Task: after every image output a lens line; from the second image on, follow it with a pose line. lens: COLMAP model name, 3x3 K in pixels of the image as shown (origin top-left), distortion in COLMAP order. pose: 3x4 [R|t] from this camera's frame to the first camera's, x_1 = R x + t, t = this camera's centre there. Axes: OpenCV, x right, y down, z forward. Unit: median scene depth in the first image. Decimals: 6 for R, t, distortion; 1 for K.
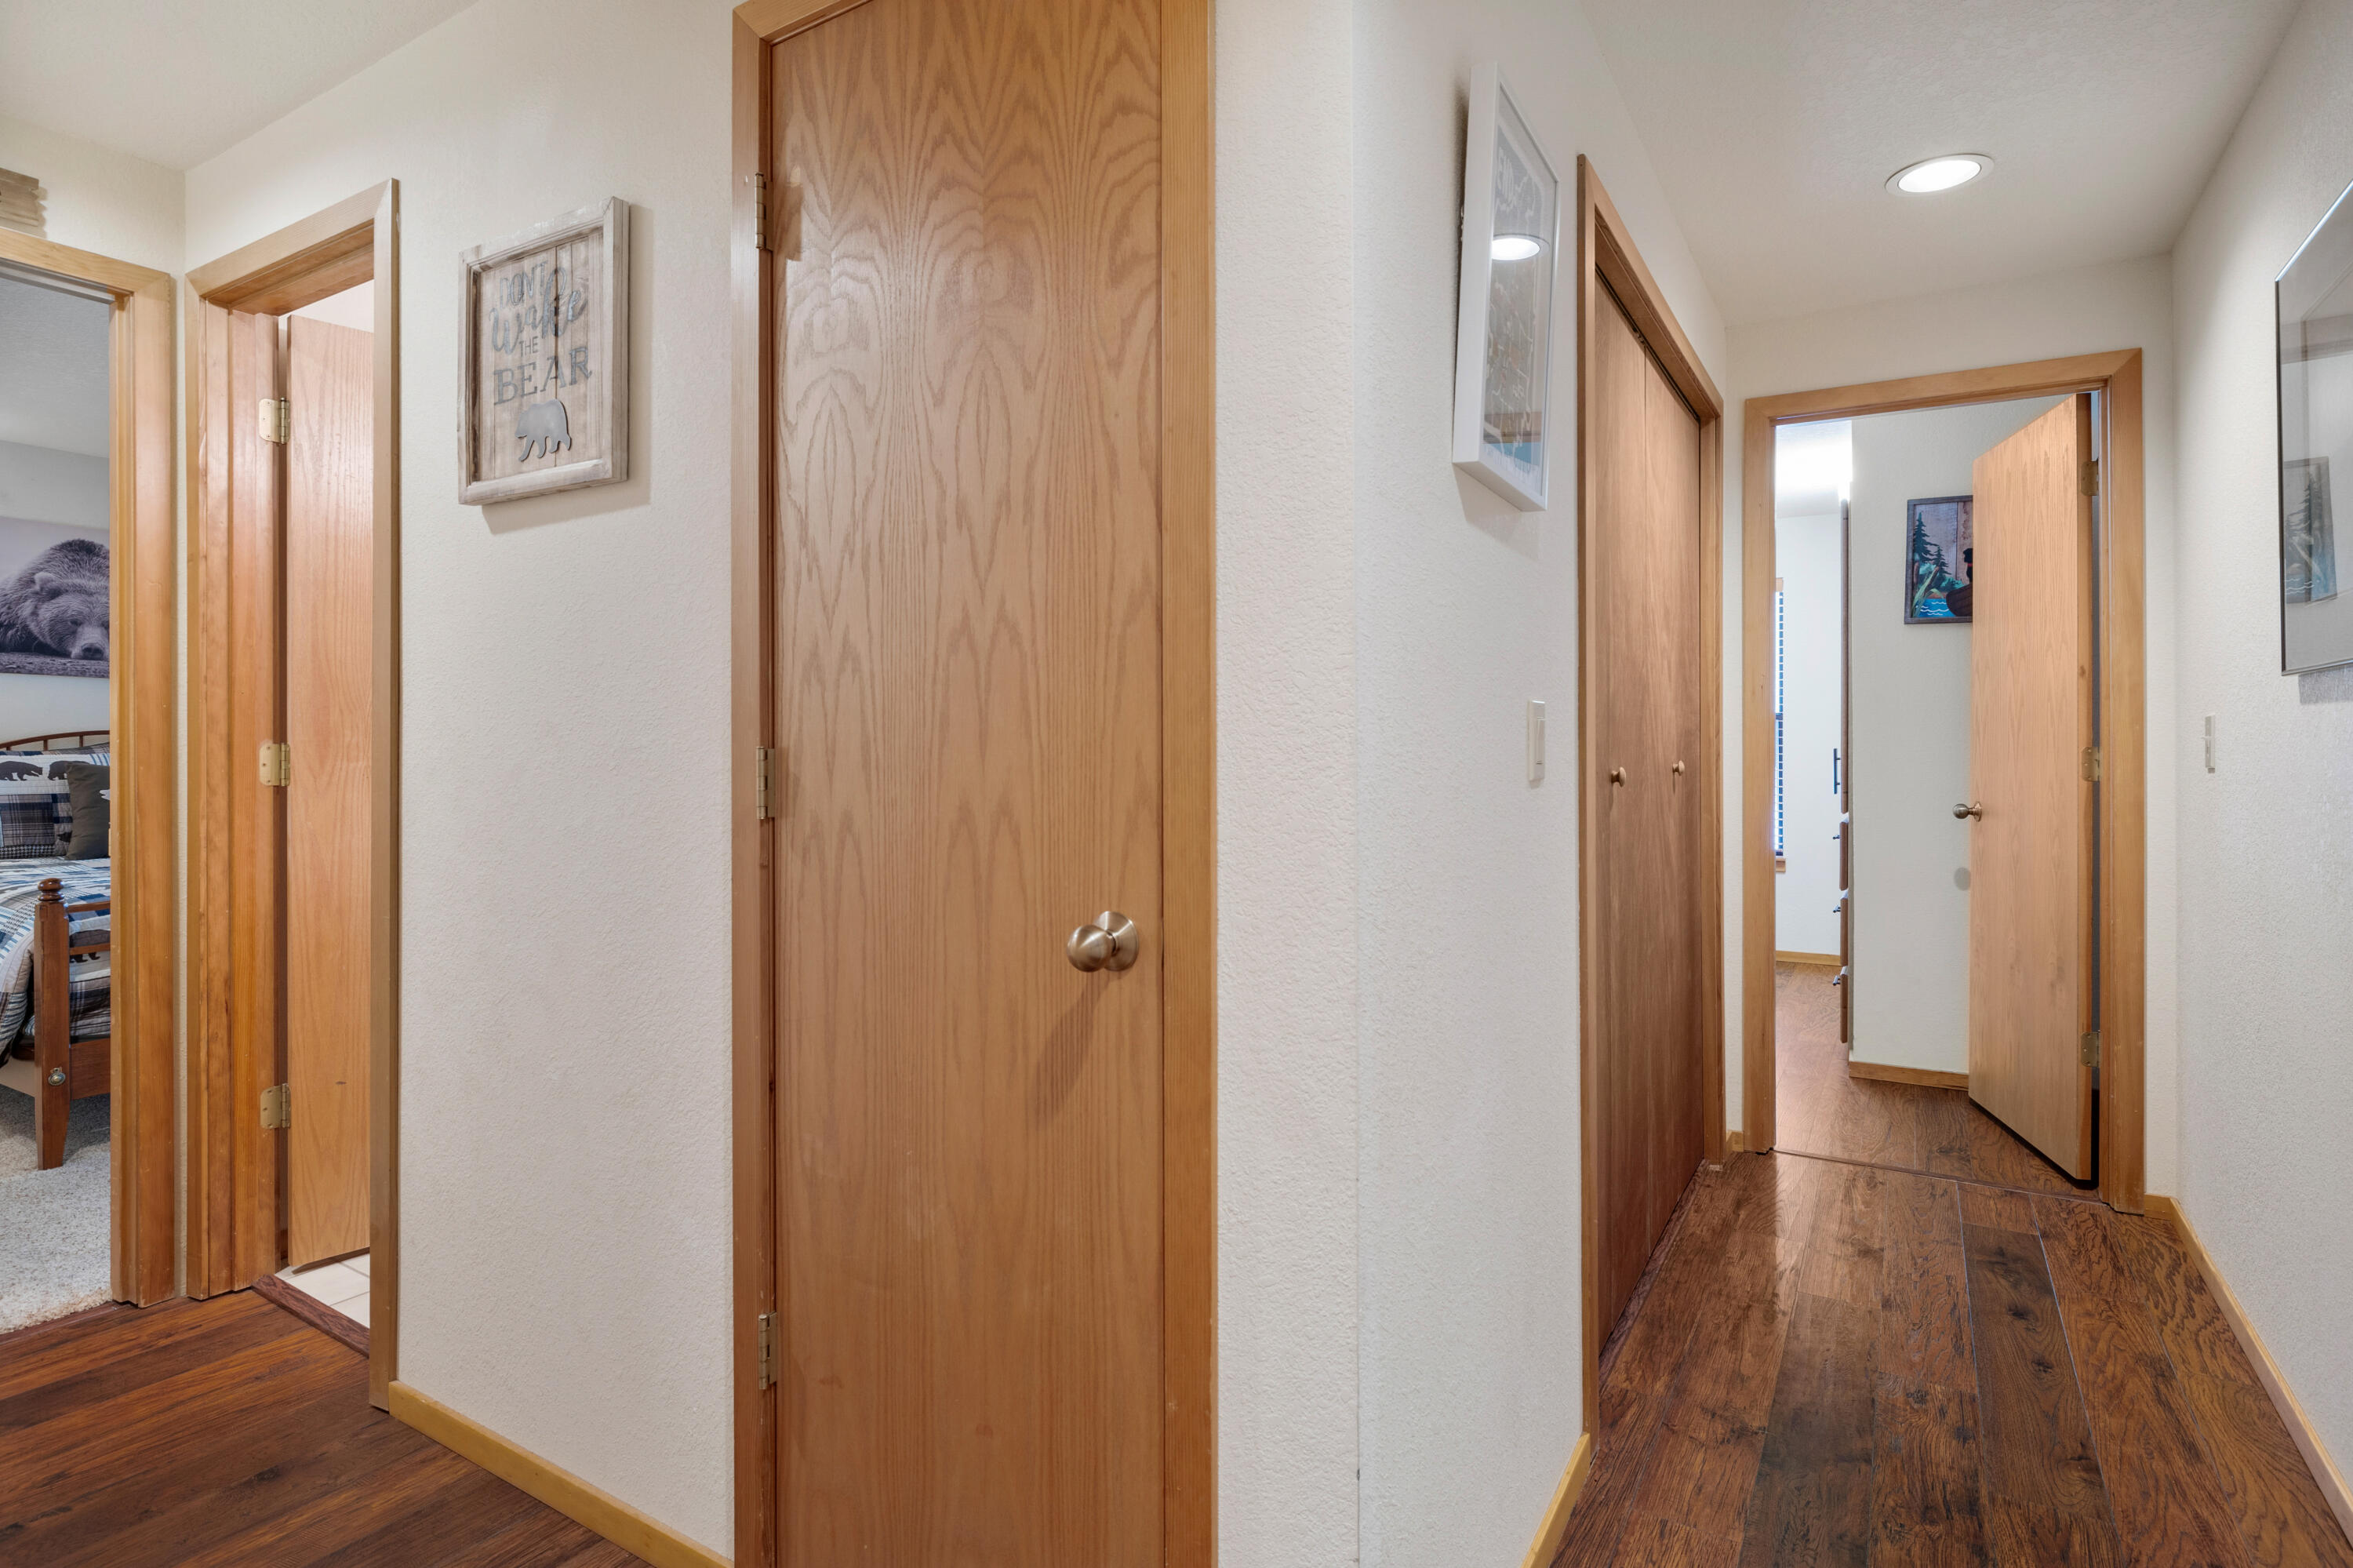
lens RADIAL K [[1136.0, 0, 1171.8], [0, 1136.0, 778.1], [0, 0, 1]] dist [-0.001523, -0.000294]
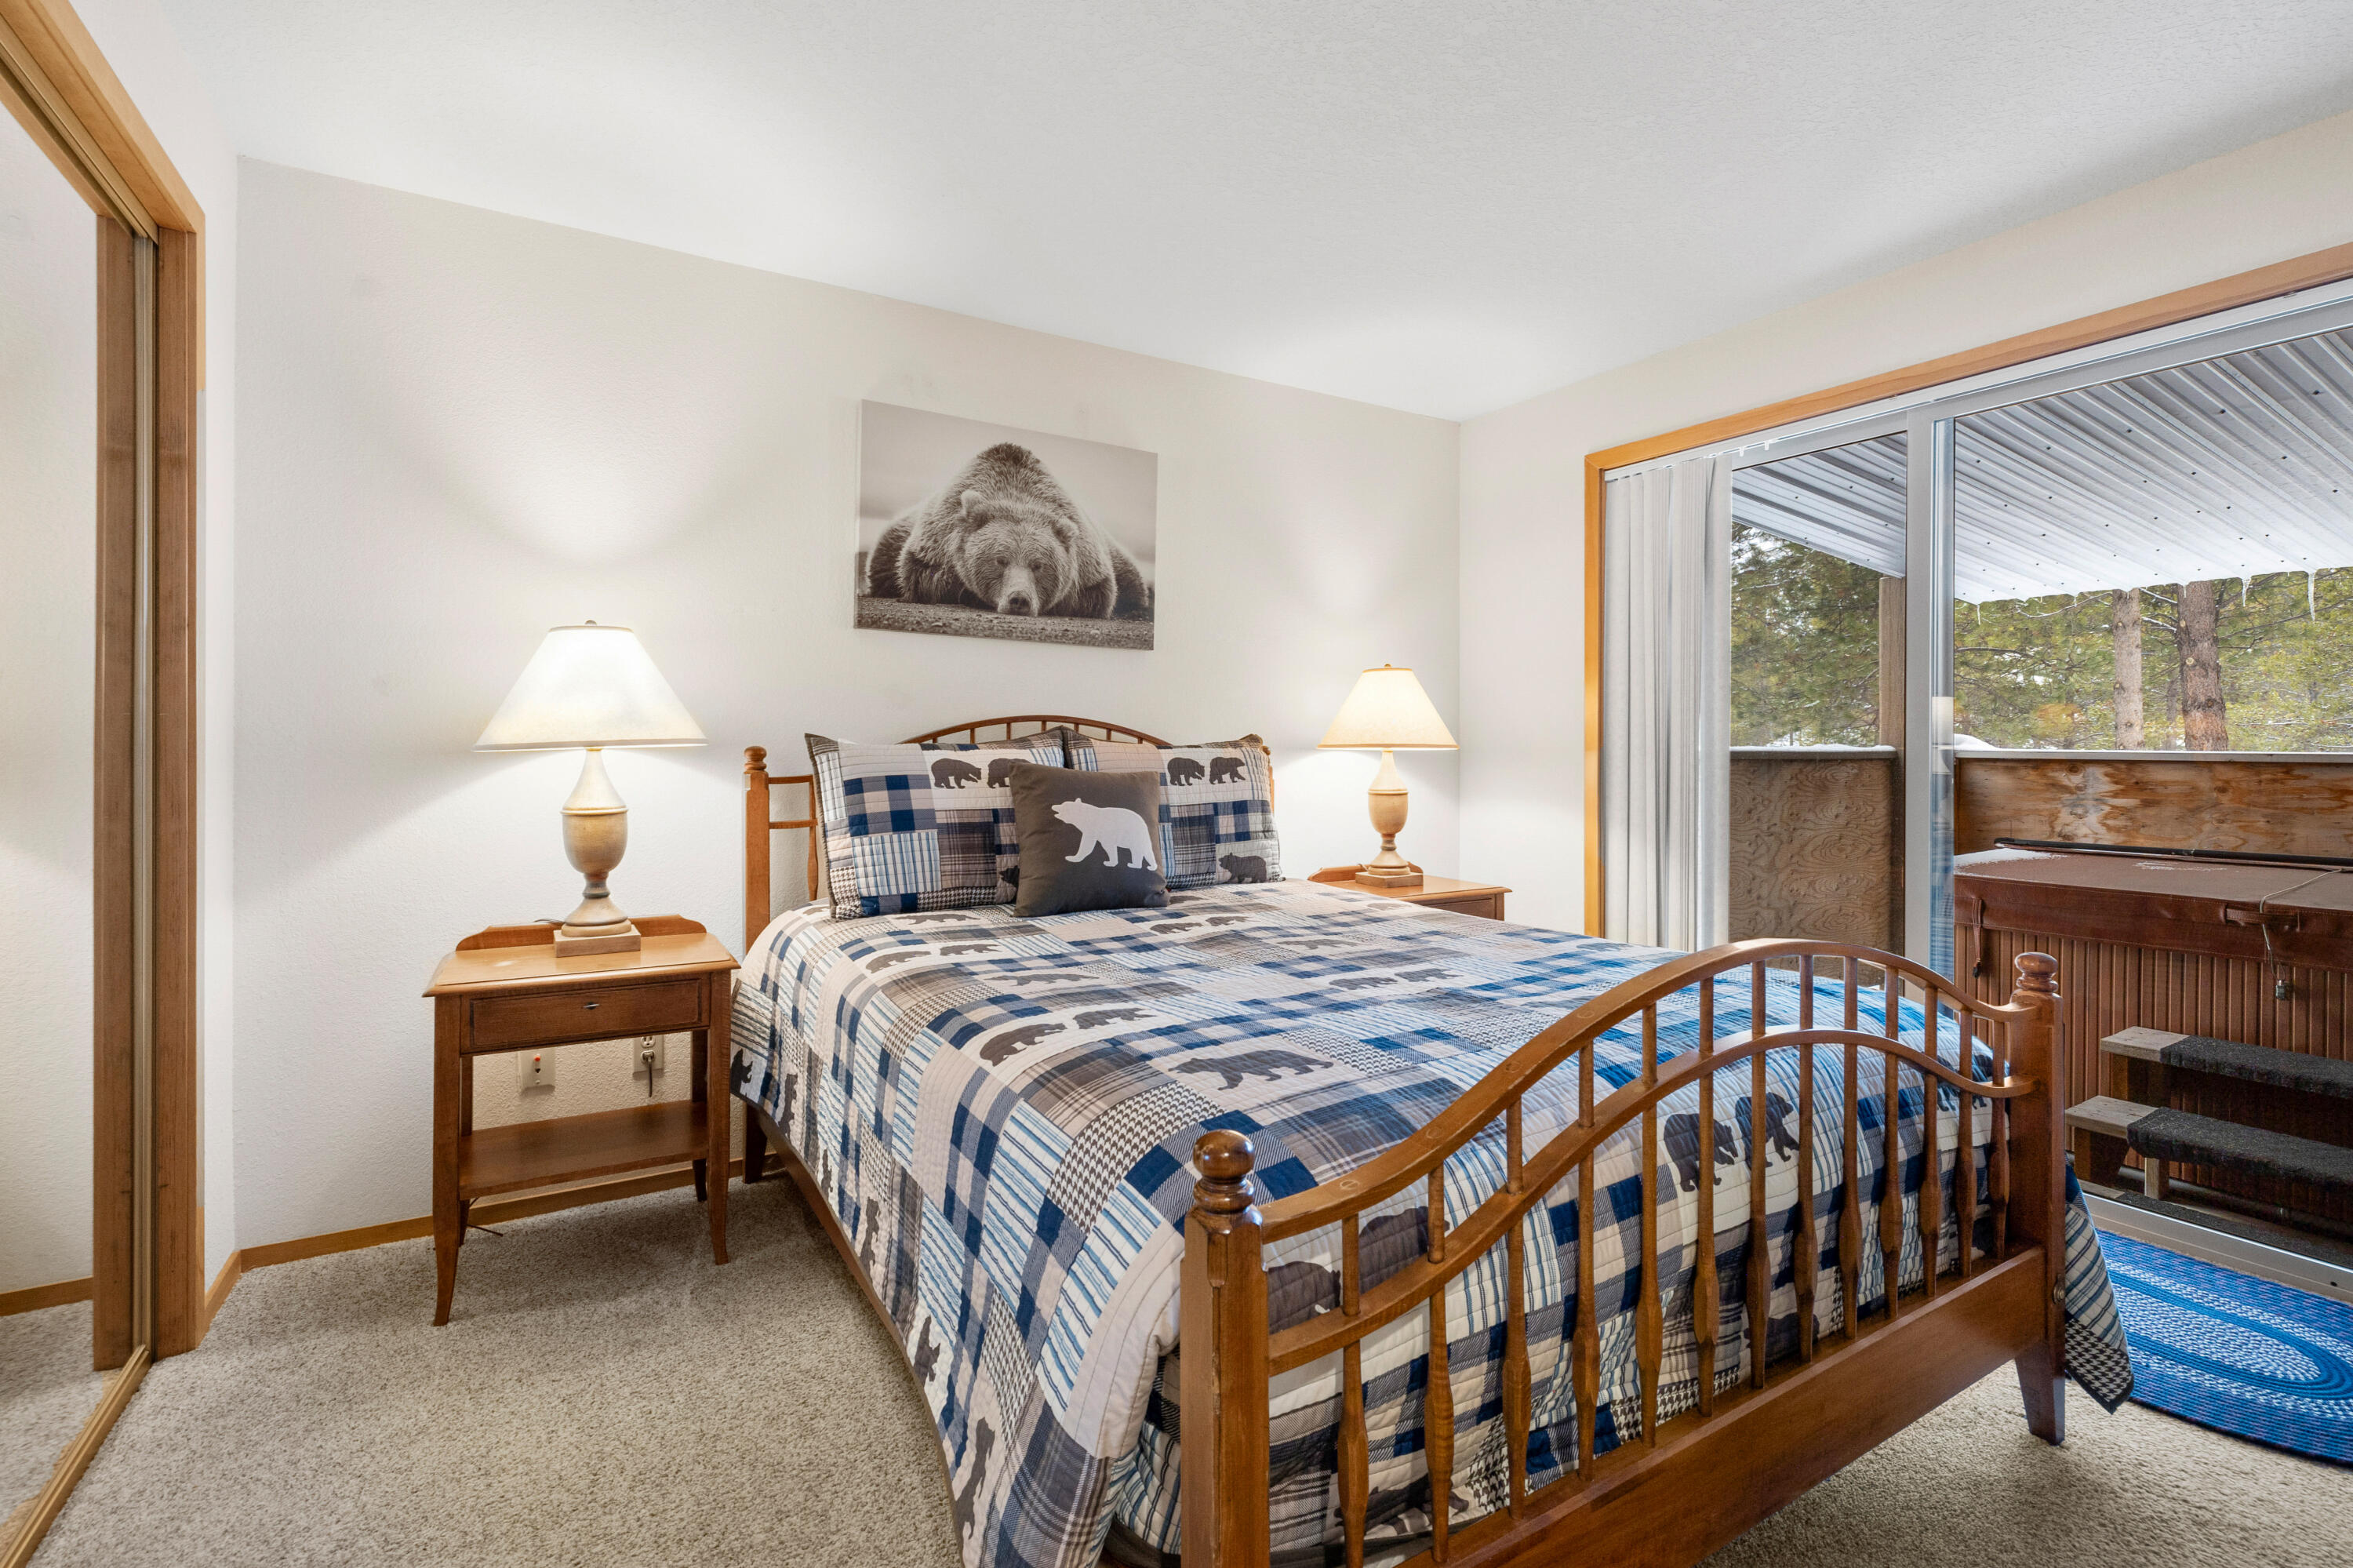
lens RADIAL K [[1002.5, 0, 1188.2], [0, 1002.5, 778.7], [0, 0, 1]] dist [-0.002341, -0.000295]
pose [[0.896569, 0.008411, -0.442824, -0.602006], [-0.007457, 0.999965, 0.003895, -0.006405], [0.442842, -0.000190, 0.896600, 0.506744]]
